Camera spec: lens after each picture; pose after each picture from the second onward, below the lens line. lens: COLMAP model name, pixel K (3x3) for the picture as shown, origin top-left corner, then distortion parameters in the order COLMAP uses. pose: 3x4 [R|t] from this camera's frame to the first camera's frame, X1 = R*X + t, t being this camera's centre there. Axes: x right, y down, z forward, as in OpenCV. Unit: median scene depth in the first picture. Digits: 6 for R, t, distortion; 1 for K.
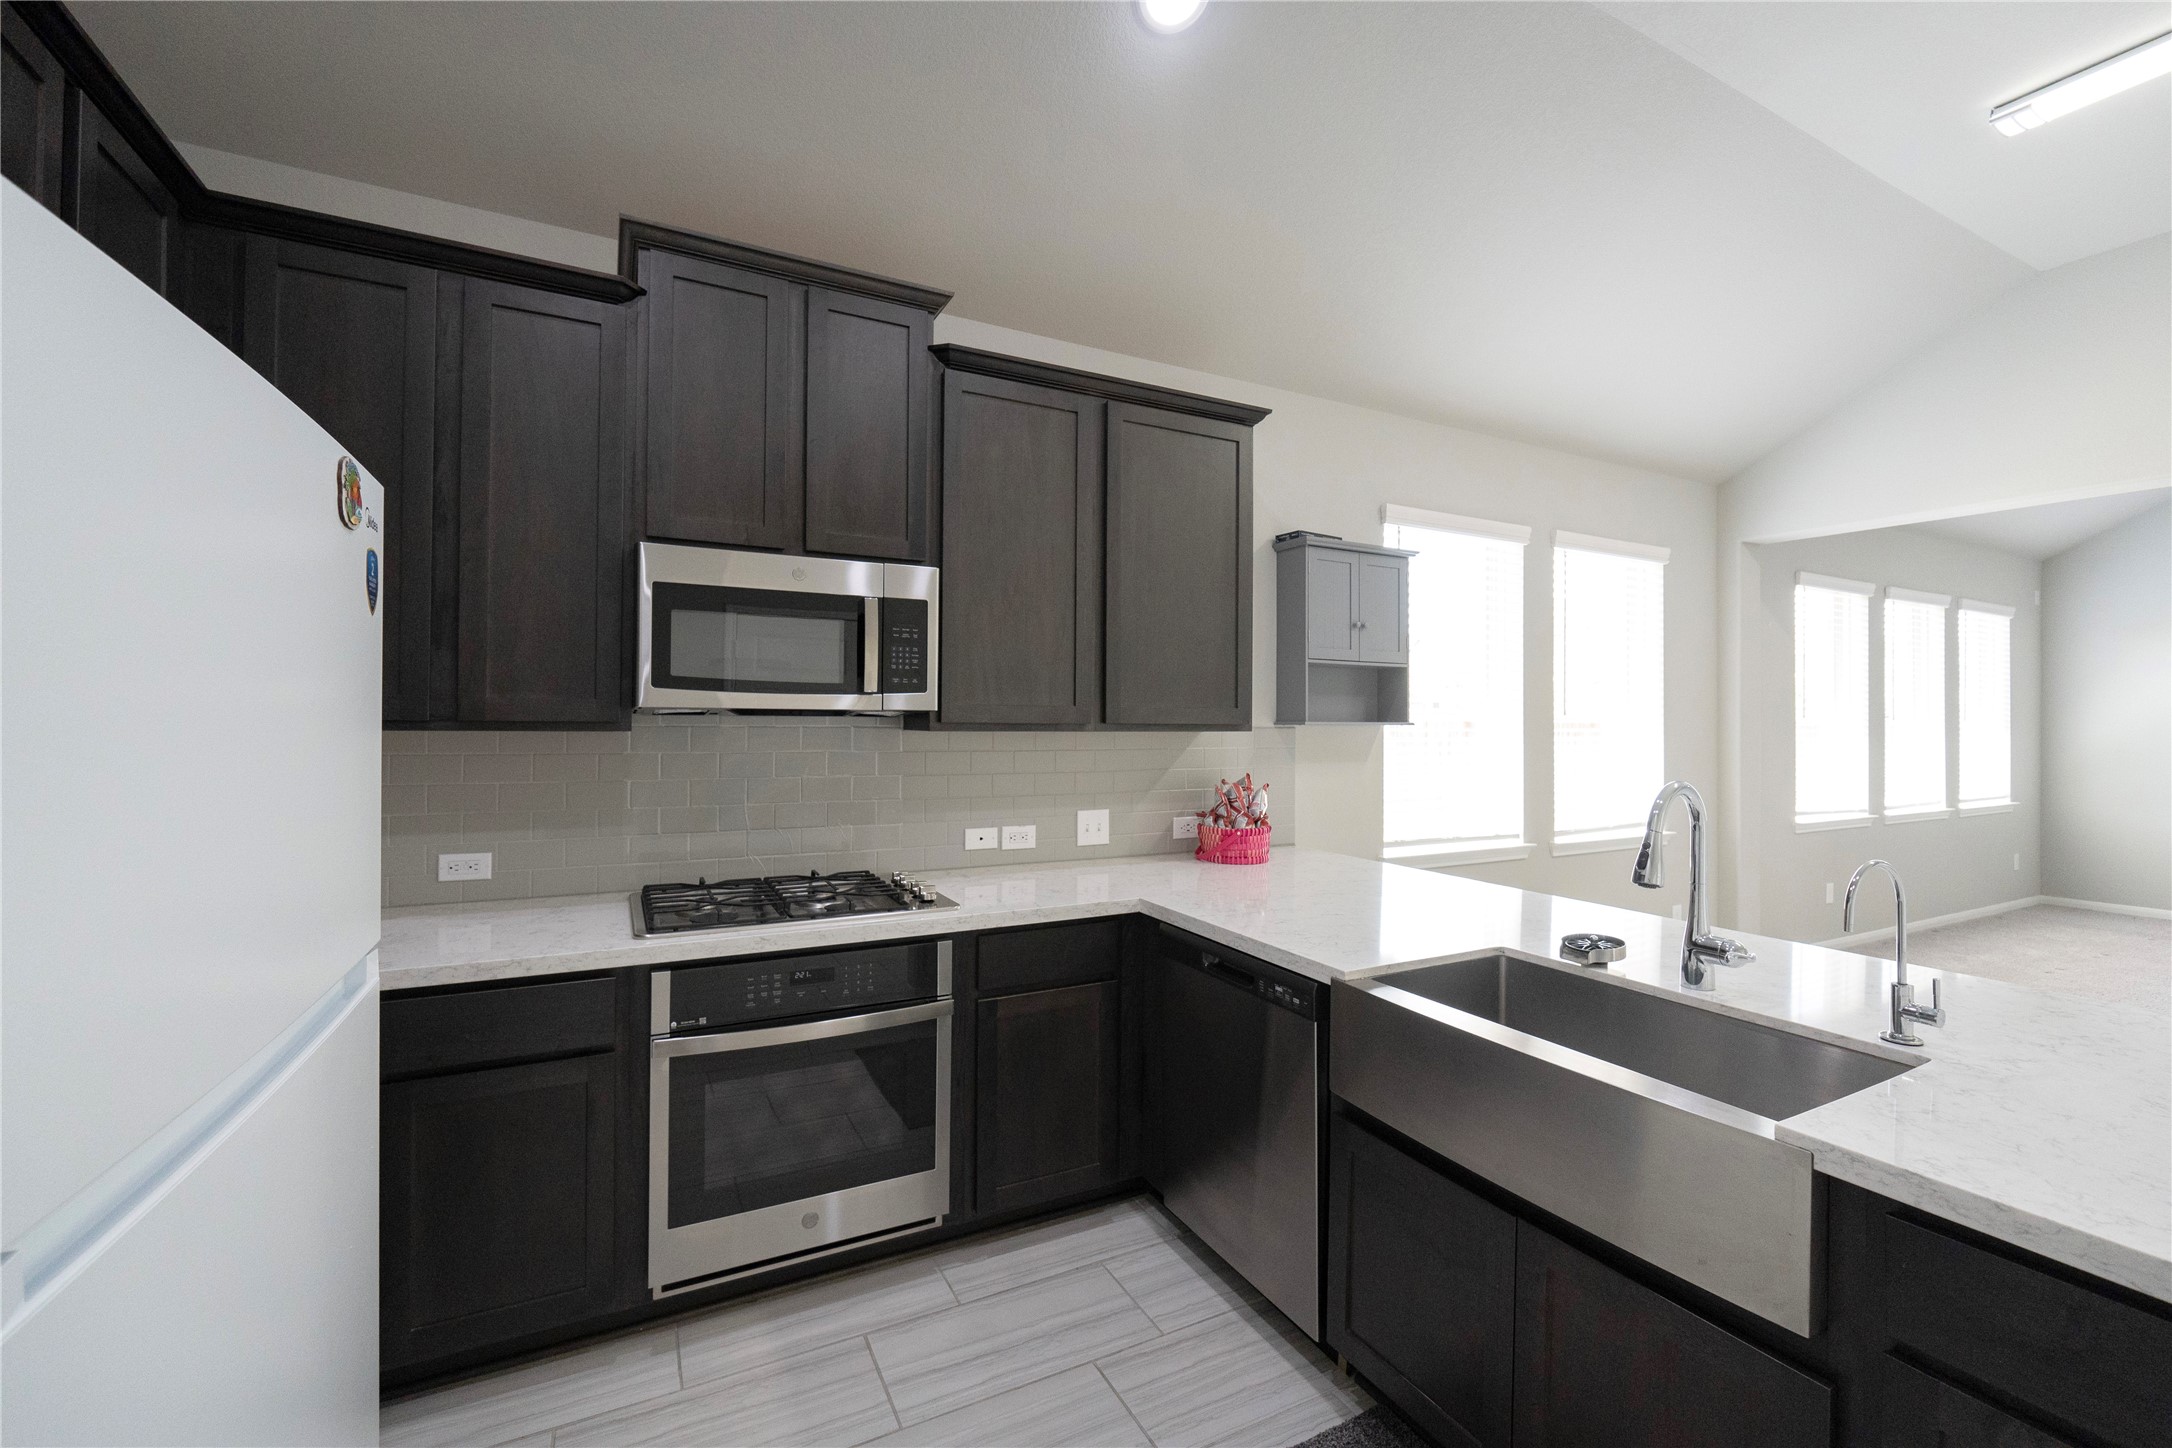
lens RADIAL K [[907.9, 0, 1105.1], [0, 907.9, 706.7], [0, 0, 1]] dist [-0.002783, -0.000818]
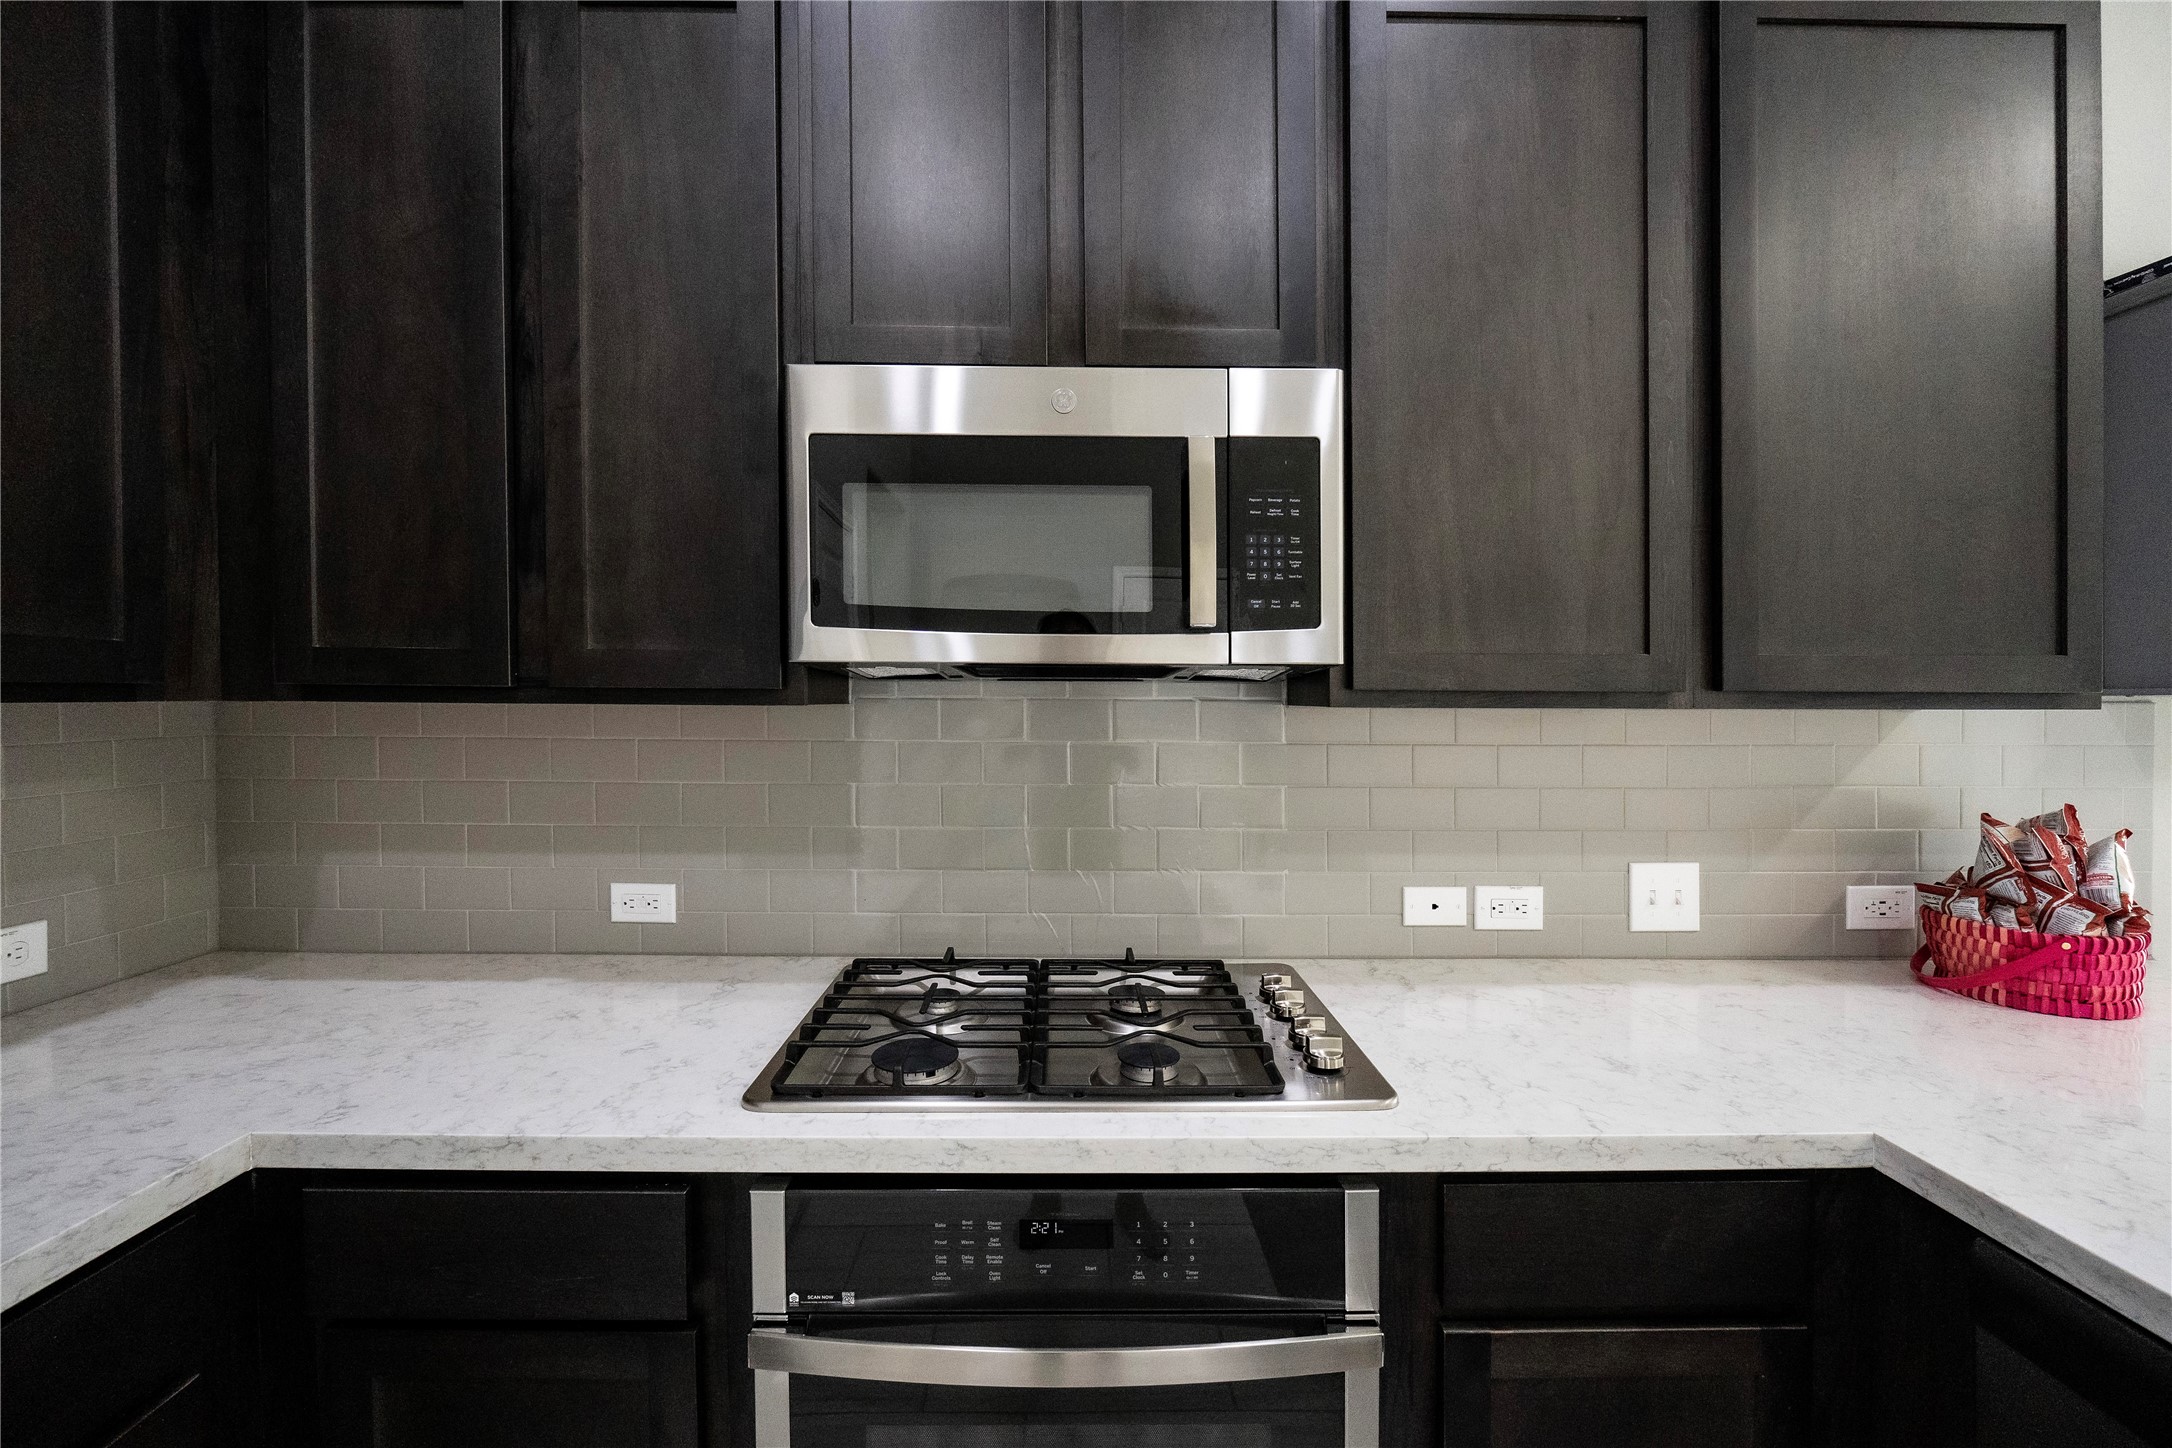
lens RADIAL K [[907.9, 0, 1087.5], [0, 907.9, 683.5], [0, 0, 1]] dist [-0.002783, -0.000818]
pose [[0.886682, -0.011373, -0.462240, -0.082381], [0.009461, 0.999934, -0.006454, 0.016710], [0.462283, 0.001349, 0.886732, 0.510379]]
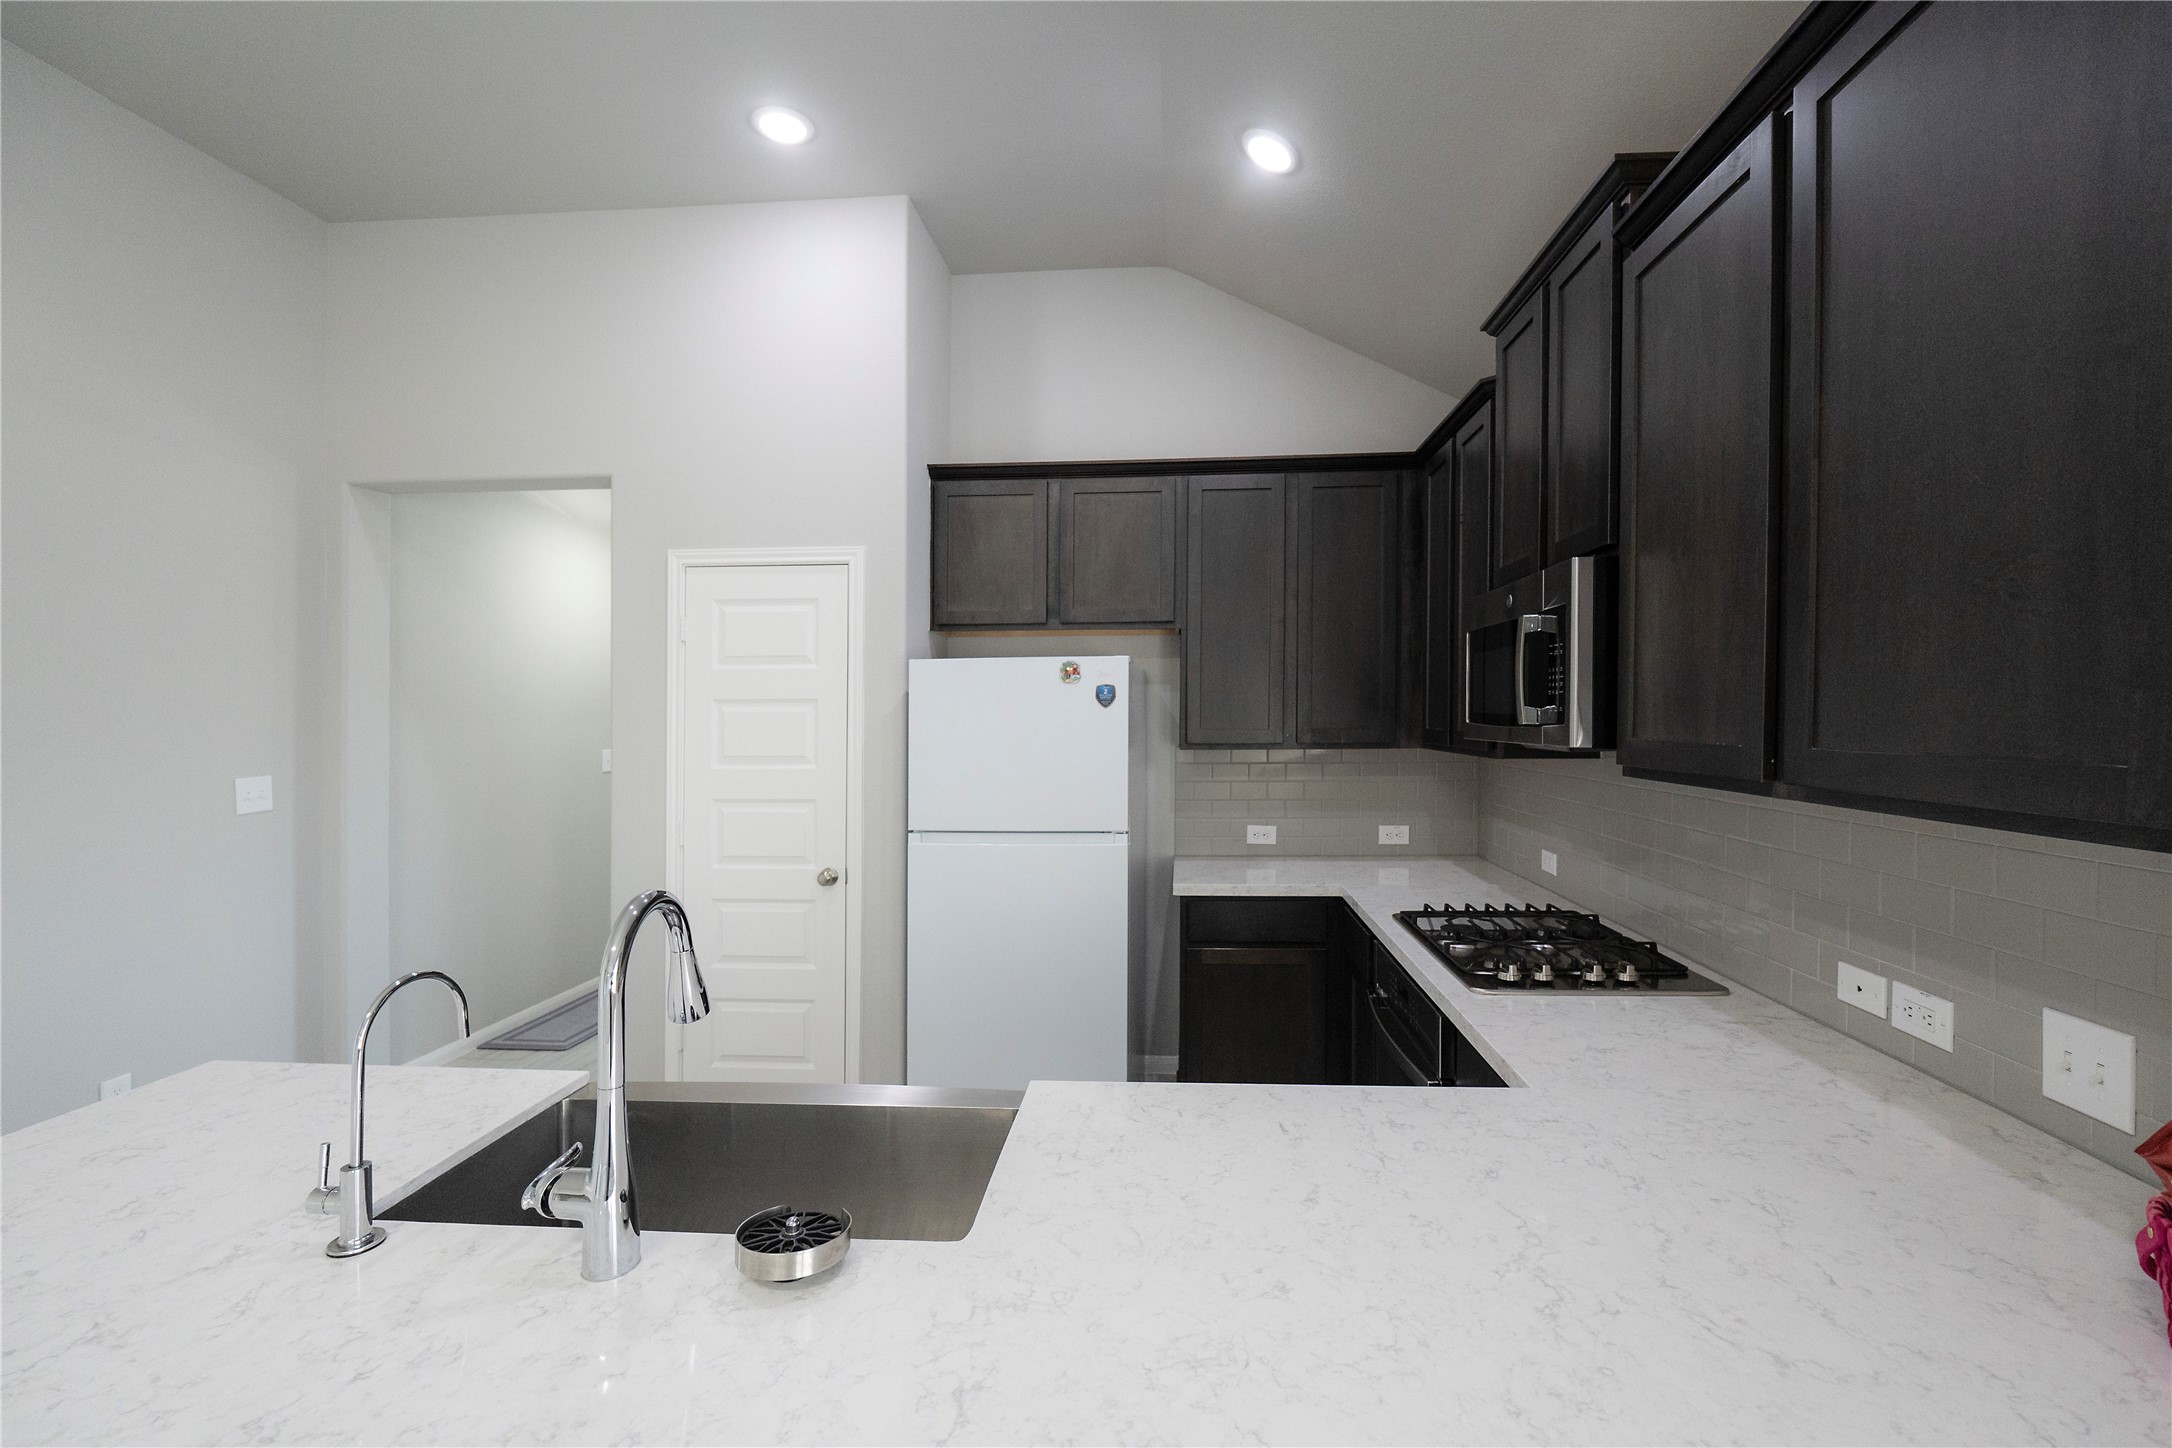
lens RADIAL K [[907.9, 0, 1152.1], [0, 907.9, 735.5], [0, 0, 1]] dist [-0.002783, -0.000818]
pose [[-0.511020, 0.014408, -0.859448, 0.646384], [0.014172, 0.999865, 0.008335, -0.017100], [0.859452, -0.007921, -0.511155, 1.105595]]
